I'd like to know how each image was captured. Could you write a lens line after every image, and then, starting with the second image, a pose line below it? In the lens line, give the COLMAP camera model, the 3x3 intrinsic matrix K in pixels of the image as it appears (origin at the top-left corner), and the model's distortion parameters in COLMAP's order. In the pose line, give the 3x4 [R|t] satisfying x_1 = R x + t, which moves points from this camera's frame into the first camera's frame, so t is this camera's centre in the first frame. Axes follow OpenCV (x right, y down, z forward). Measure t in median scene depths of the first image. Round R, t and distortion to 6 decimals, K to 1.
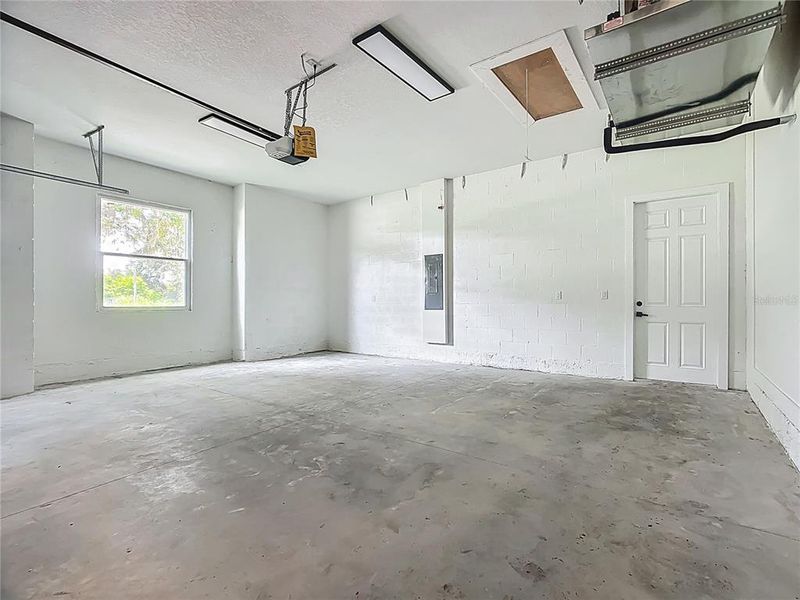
lens RADIAL K [[396.1, 0, 400.0], [0, 396.1, 300.0], [0, 0, 1]] dist [-0.002444, -0.000545]
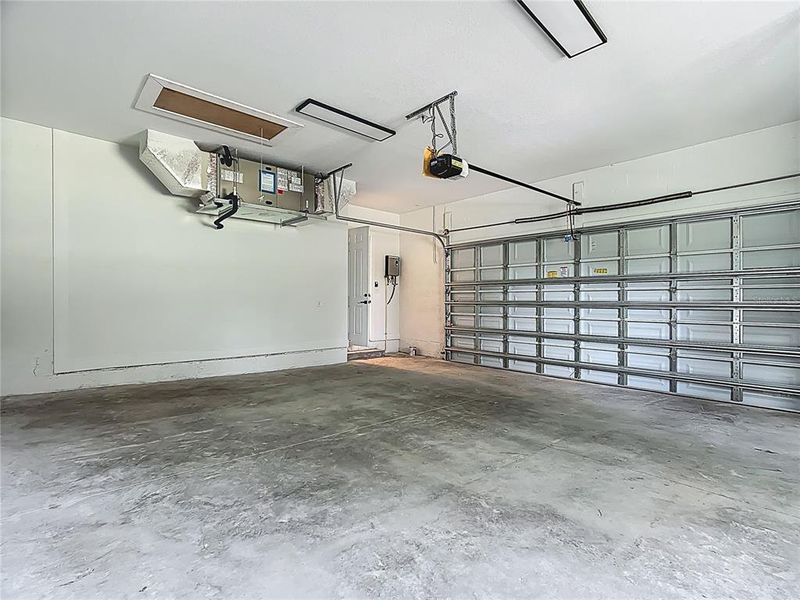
lens RADIAL K [[396.1, 0, 400.0], [0, 396.1, 300.0], [0, 0, 1]] dist [-0.002444, -0.000545]
pose [[-0.979585, -0.007664, 0.200882, -0.363511], [-0.008845, 0.999948, -0.004980, -0.015164], [-0.200833, -0.006655, -0.979603, 2.058099]]
